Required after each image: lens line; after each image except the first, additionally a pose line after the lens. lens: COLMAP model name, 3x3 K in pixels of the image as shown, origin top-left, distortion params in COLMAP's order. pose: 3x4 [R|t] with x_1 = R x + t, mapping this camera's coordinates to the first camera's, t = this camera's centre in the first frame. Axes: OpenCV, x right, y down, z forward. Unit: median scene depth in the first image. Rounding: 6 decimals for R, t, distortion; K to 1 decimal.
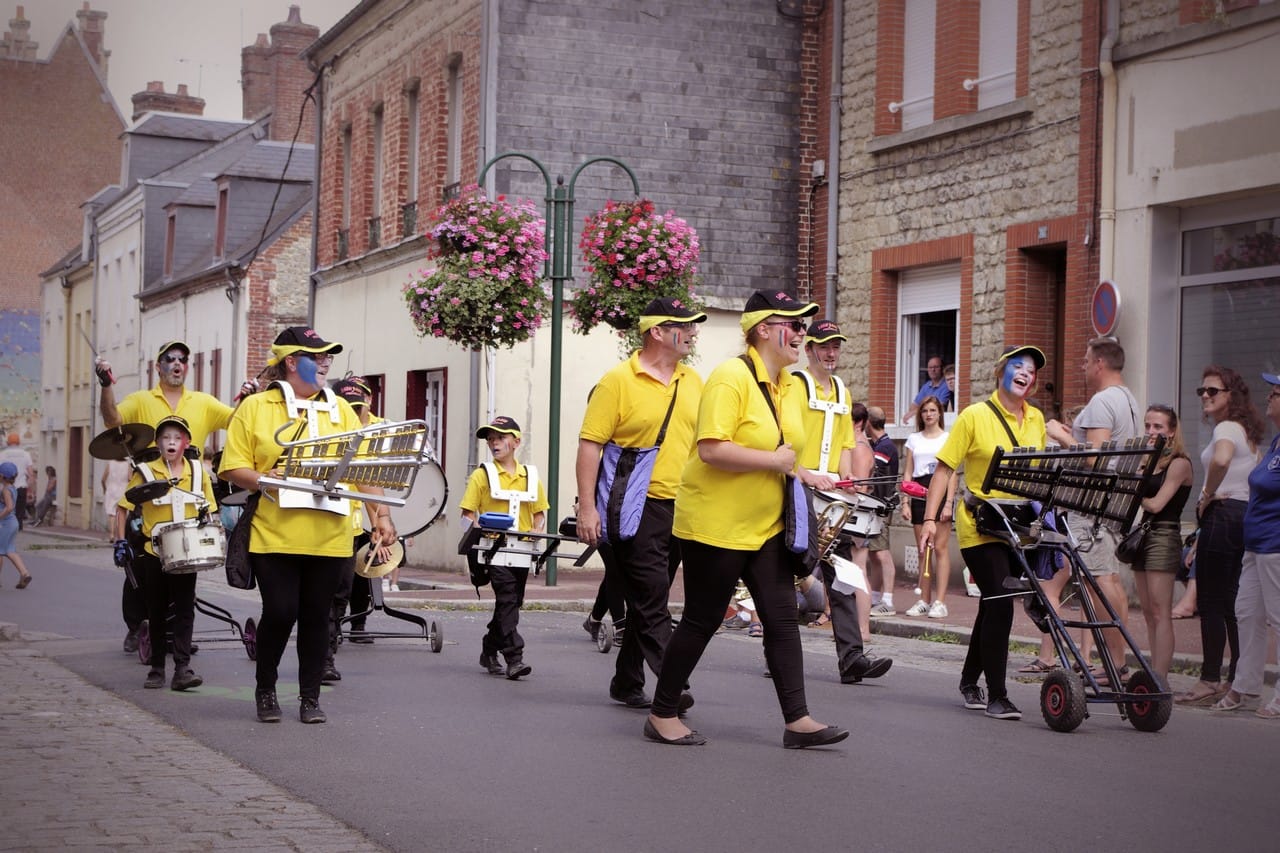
lens RADIAL K [[2654.0, 0, 640.0], [0, 2654.0, 426.5], [0, 0, 1]] dist [0.077646, 0.293083]
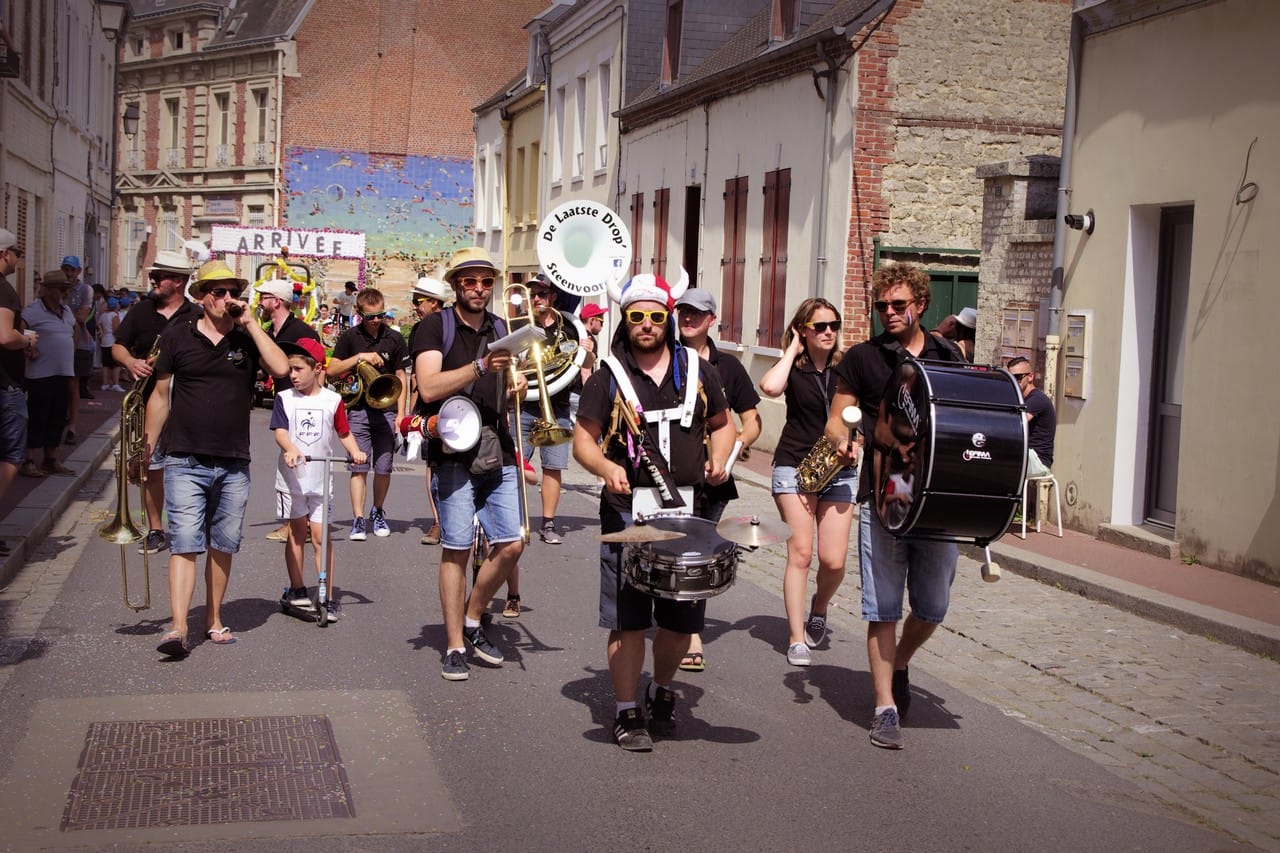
lens RADIAL K [[1976.6, 0, 640.0], [0, 1976.6, 426.5], [0, 0, 1]] dist [-0.003493, 0.146470]
pose [[0.993601, 0.022731, -0.110633, -0.196206], [-0.013920, 0.996716, 0.079773, -0.004538], [0.112083, -0.077723, 0.990655, 0.694035]]
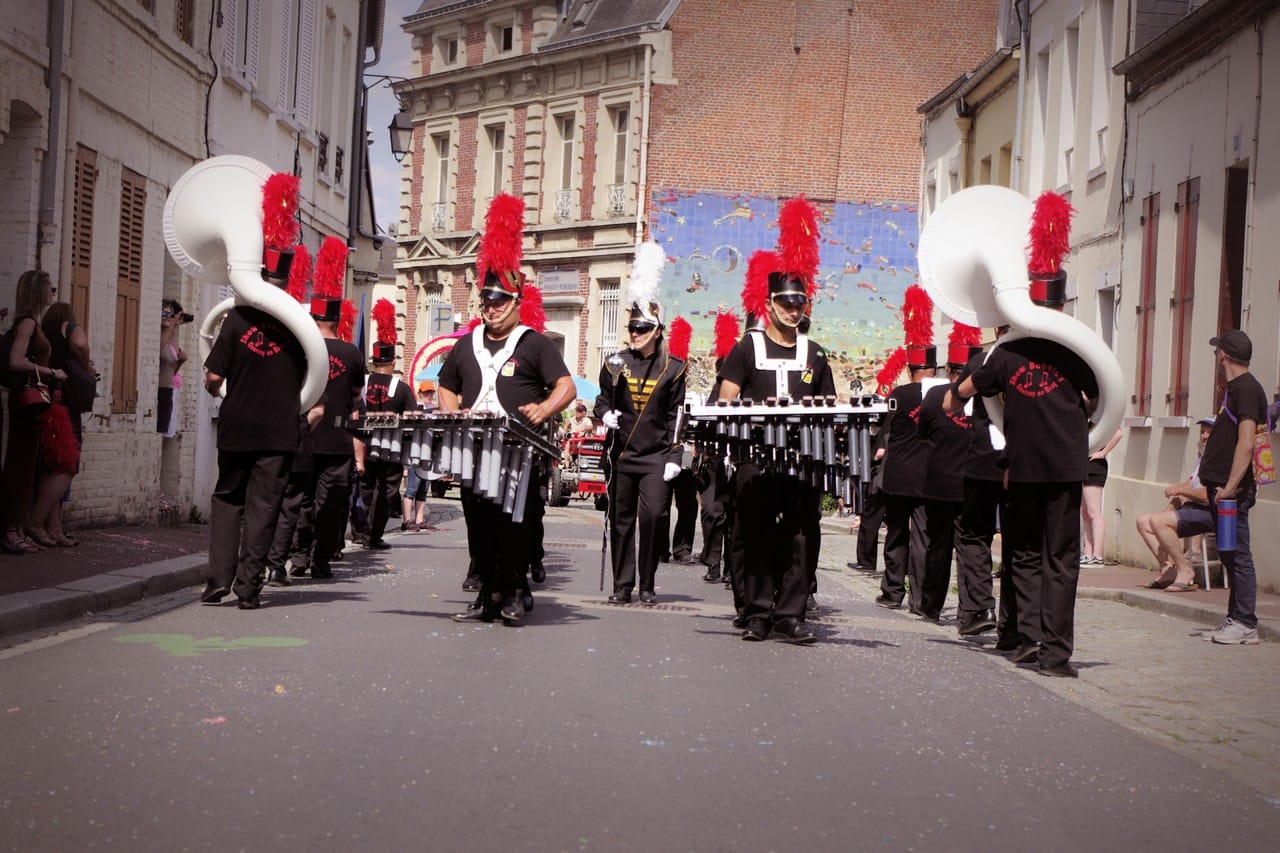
lens RADIAL K [[2910.1, 0, 640.0], [0, 2910.1, 426.5], [0, 0, 1]] dist [0.134623, 0.015260]
pose [[0.951567, 0.020216, -0.306777, -0.184973], [-0.018667, 0.999794, 0.007981, 0.023466], [0.306875, -0.001868, 0.951748, 0.801293]]
